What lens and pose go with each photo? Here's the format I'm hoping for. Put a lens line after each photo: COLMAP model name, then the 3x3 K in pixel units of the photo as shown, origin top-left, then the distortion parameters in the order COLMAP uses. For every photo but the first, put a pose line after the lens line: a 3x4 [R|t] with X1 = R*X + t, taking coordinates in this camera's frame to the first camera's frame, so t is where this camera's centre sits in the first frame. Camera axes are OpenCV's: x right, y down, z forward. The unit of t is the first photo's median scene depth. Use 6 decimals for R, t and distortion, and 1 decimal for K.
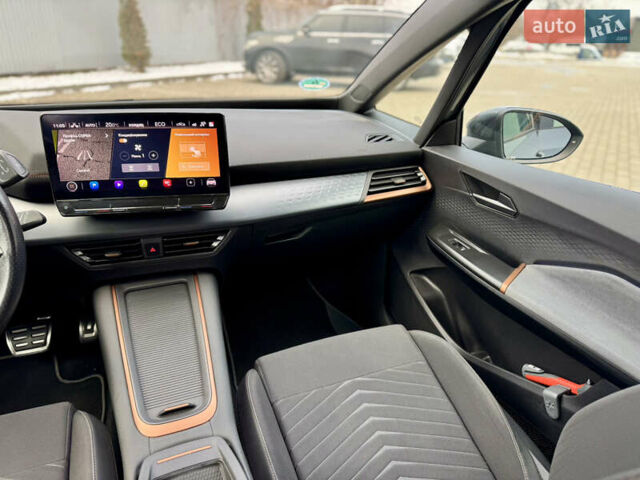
lens RADIAL K [[454.0, 0, 320.0], [0, 454.0, 240.0], [0, 0, 1]] dist [0.050670, -0.069890]
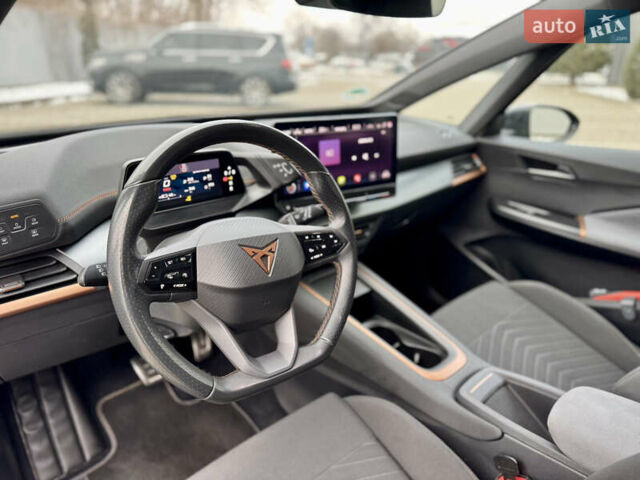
lens RADIAL K [[454.0, 0, 320.0], [0, 454.0, 240.0], [0, 0, 1]] dist [0.050670, -0.069890]
pose [[0.940450, -0.137074, 0.311069, -0.629132], [0.147571, 0.988997, -0.010343, 0.020596], [-0.306228, 0.055632, 0.950331, -0.035355]]
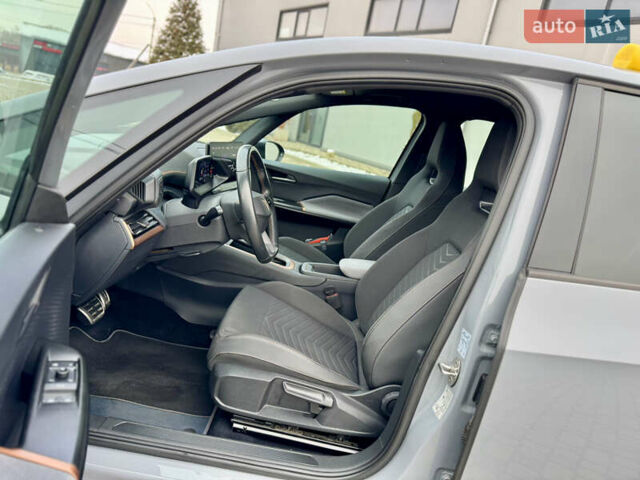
lens RADIAL K [[454.0, 0, 320.0], [0, 454.0, 240.0], [0, 0, 1]] dist [0.050670, -0.069890]
pose [[0.414734, -0.178083, 0.892347, -1.620453], [0.198647, 0.974728, 0.102199, 0.022597], [-0.887995, 0.134876, 0.439628, -0.177387]]
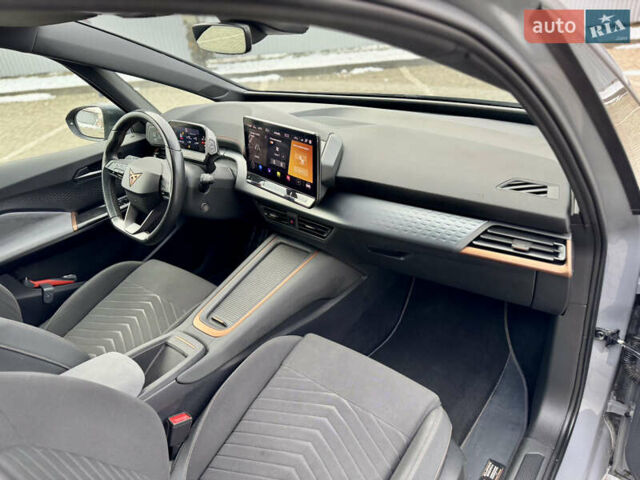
lens RADIAL K [[461.4, 0, 319.9], [0, 461.4, 232.1], [0, 0, 1]] dist [0.043814, 0.000203]
pose [[0.452546, 0.350353, -0.820034, 0.692521], [-0.274257, 0.929698, 0.245853, -0.263817], [0.848519, 0.113640, 0.516818, 0.304522]]
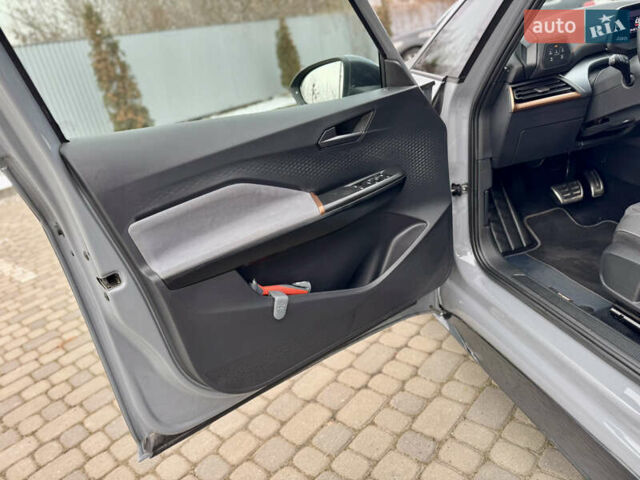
lens RADIAL K [[454.0, 0, 320.0], [0, 454.0, 240.0], [0, 0, 1]] dist [0.050670, -0.069890]
pose [[0.960071, -0.124874, -0.250342, -1.118990], [0.118182, 0.992118, -0.041650, 0.360828], [0.253569, 0.010401, 0.967261, -0.568423]]
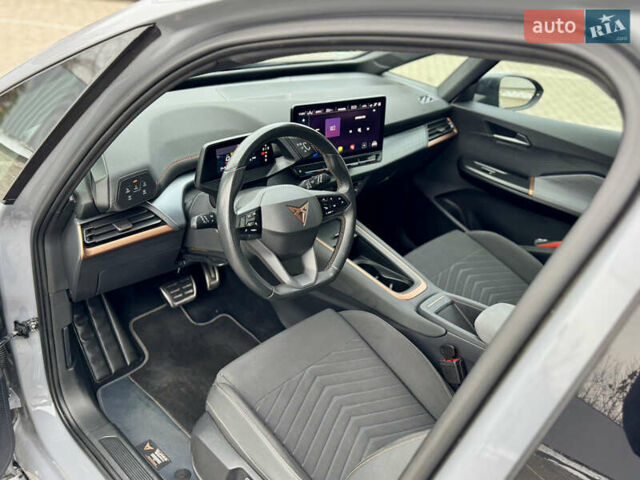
lens RADIAL K [[546.5, 0, 318.7], [0, 546.5, 235.8], [0, 0, 1]] dist [0.131403, -0.254557]
pose [[0.917416, -0.148865, 0.369035, -0.880812], [0.114145, 0.986864, 0.114327, -0.046824], [-0.381207, -0.062762, 0.922357, -0.460046]]
